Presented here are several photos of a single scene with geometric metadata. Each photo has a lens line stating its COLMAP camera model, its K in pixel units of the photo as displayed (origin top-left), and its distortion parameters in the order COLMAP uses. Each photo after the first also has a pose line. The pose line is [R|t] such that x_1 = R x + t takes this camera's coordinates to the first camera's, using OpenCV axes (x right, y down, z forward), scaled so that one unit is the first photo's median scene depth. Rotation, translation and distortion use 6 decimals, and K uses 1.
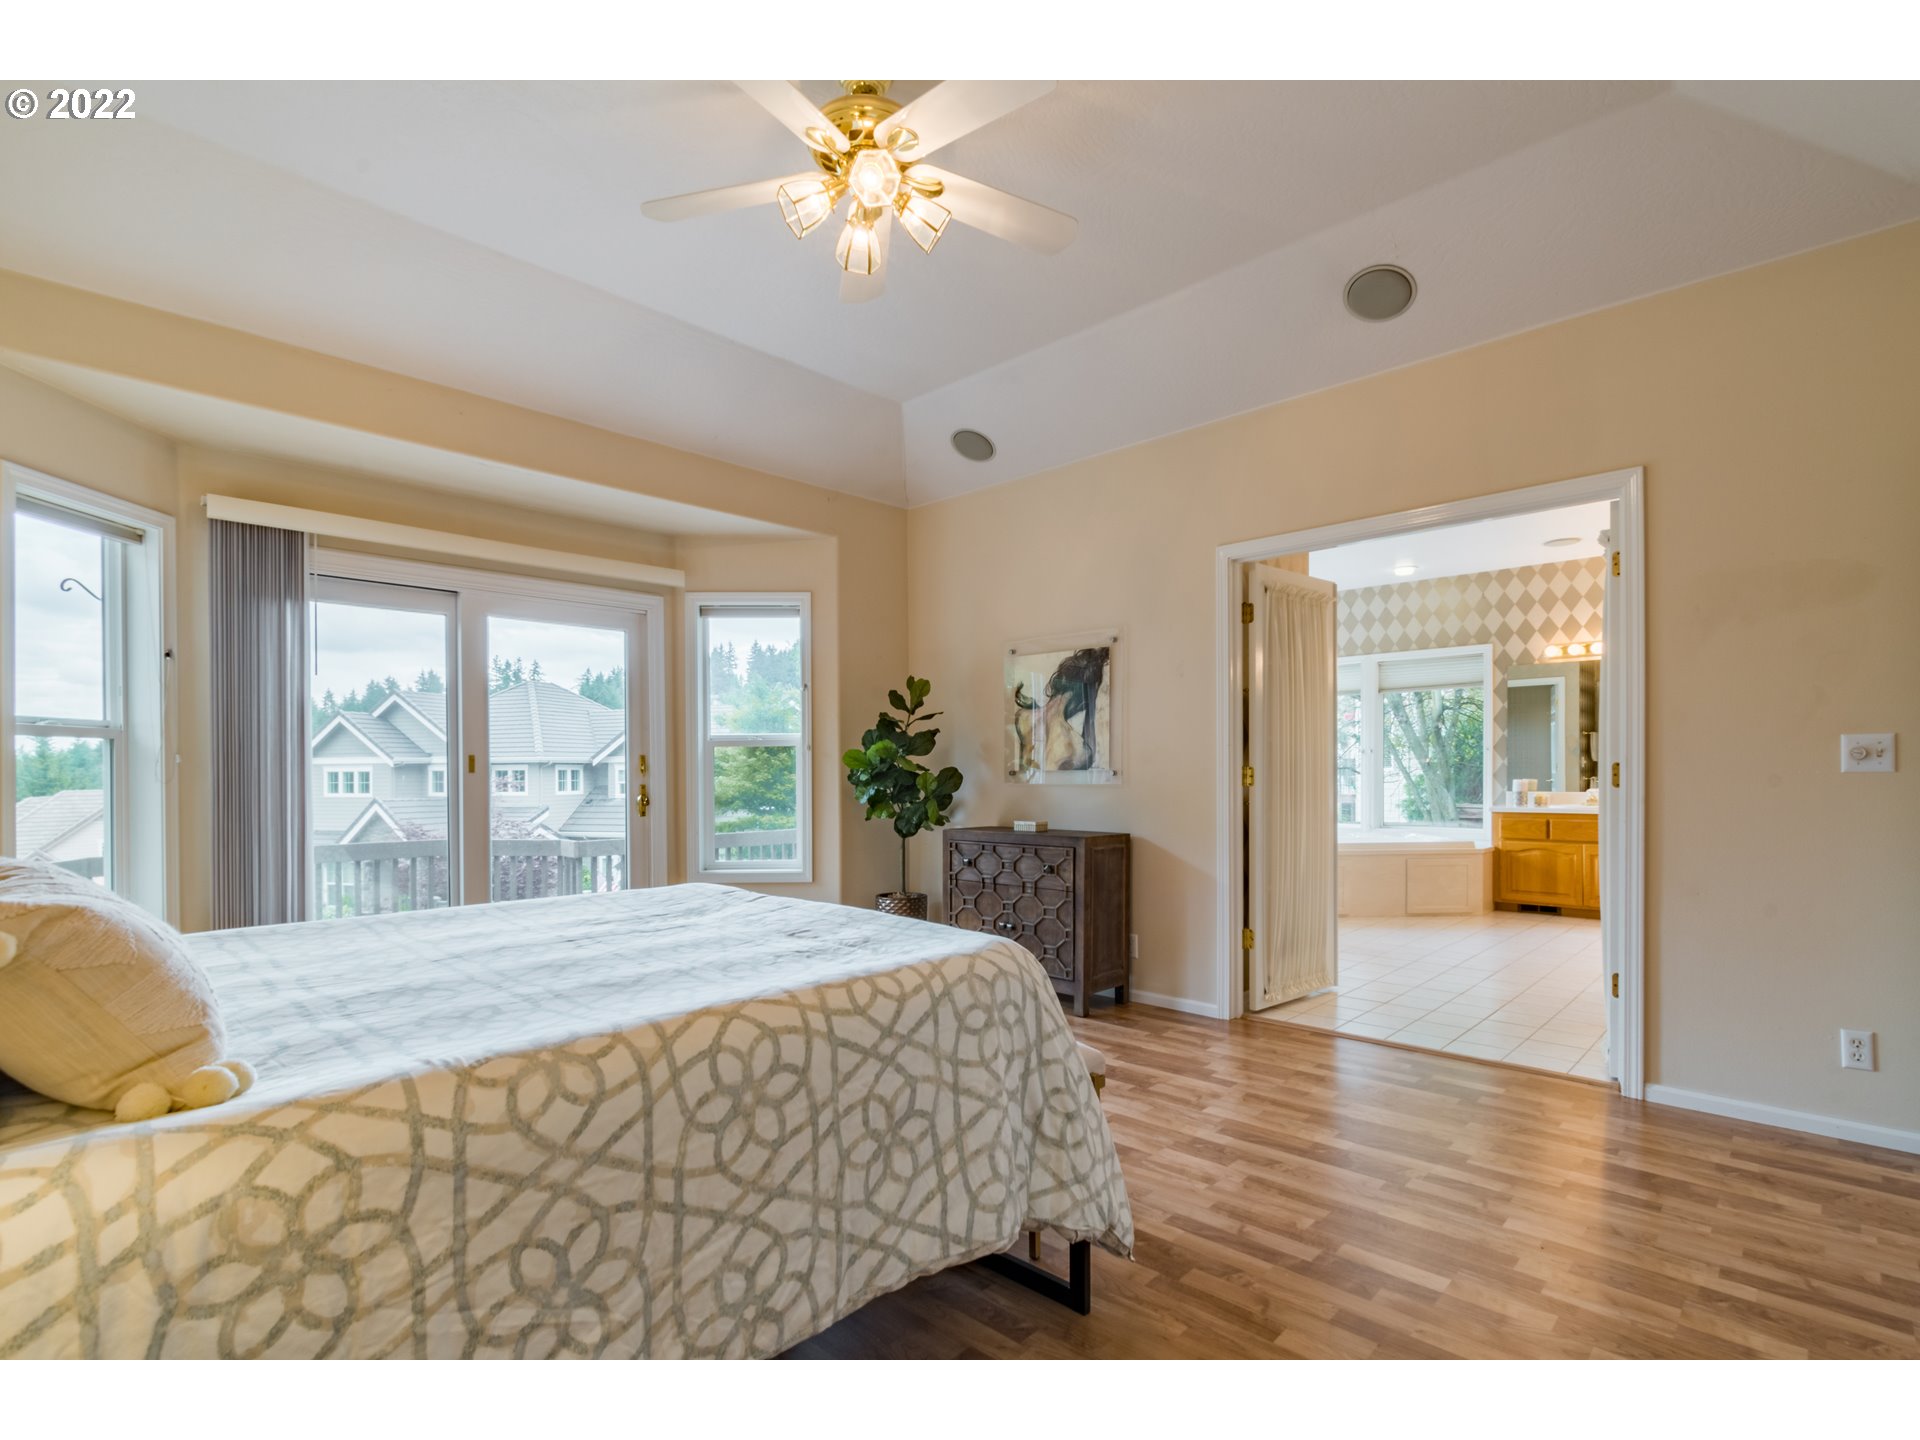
lens RADIAL K [[945.2, 0, 958.2], [0, 945.2, 782.2], [0, 0, 1]] dist [-0.000645, -0.000487]
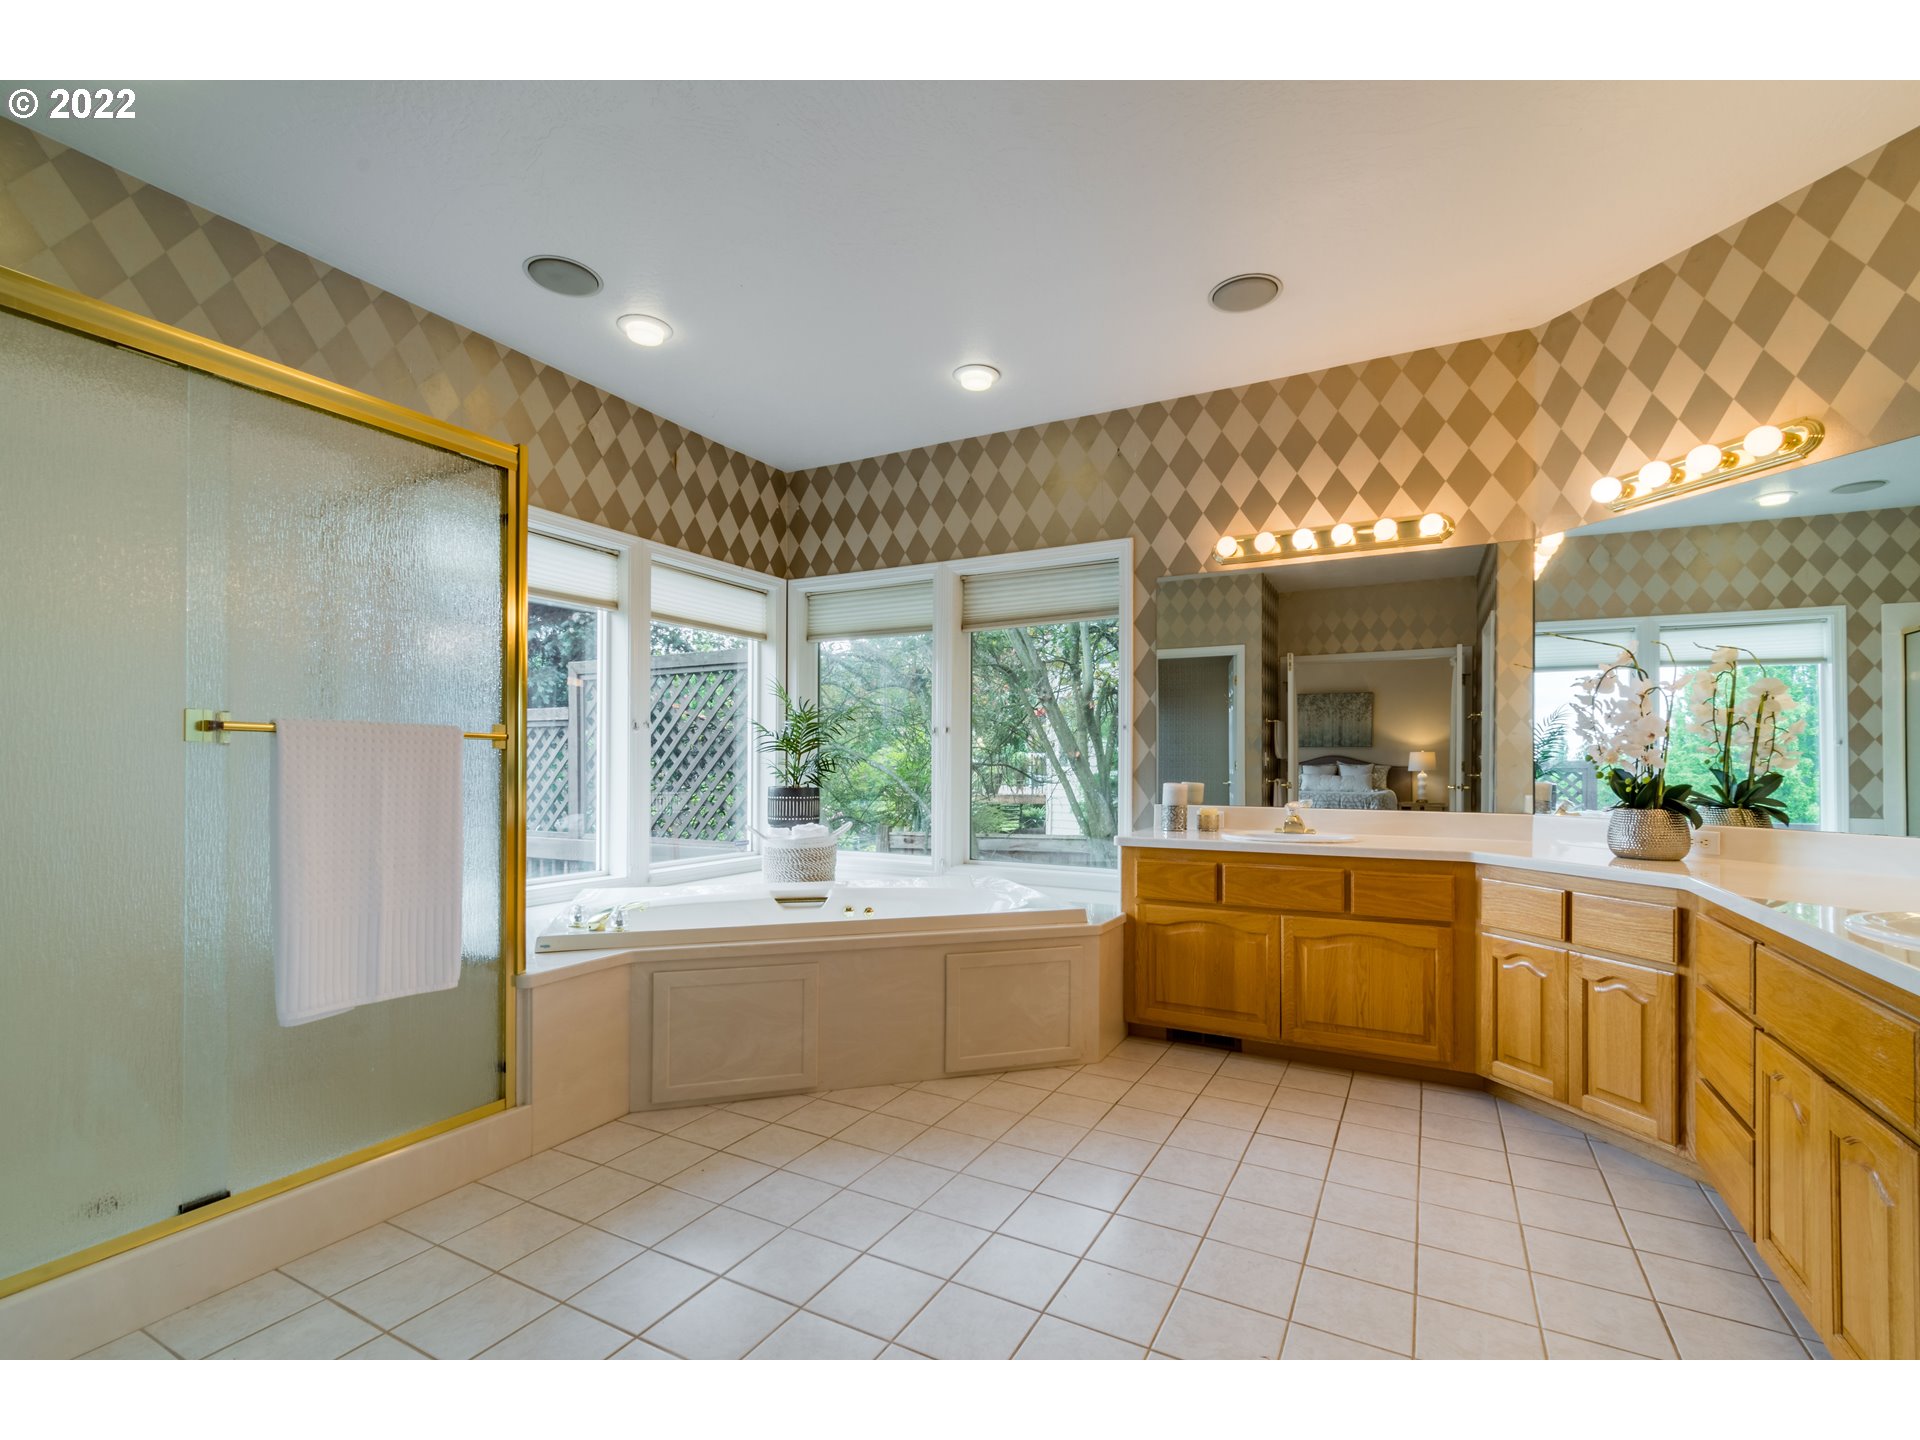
lens RADIAL K [[864.7, 0, 967.8], [0, 864.7, 754.0], [0, 0, 1]] dist [-0.000627, -0.000422]
pose [[0.965107, 0.017967, 0.261239, 0.341041], [-0.010476, 0.999494, -0.030037, -0.003178], [-0.261646, 0.026252, 0.964807, 0.537933]]
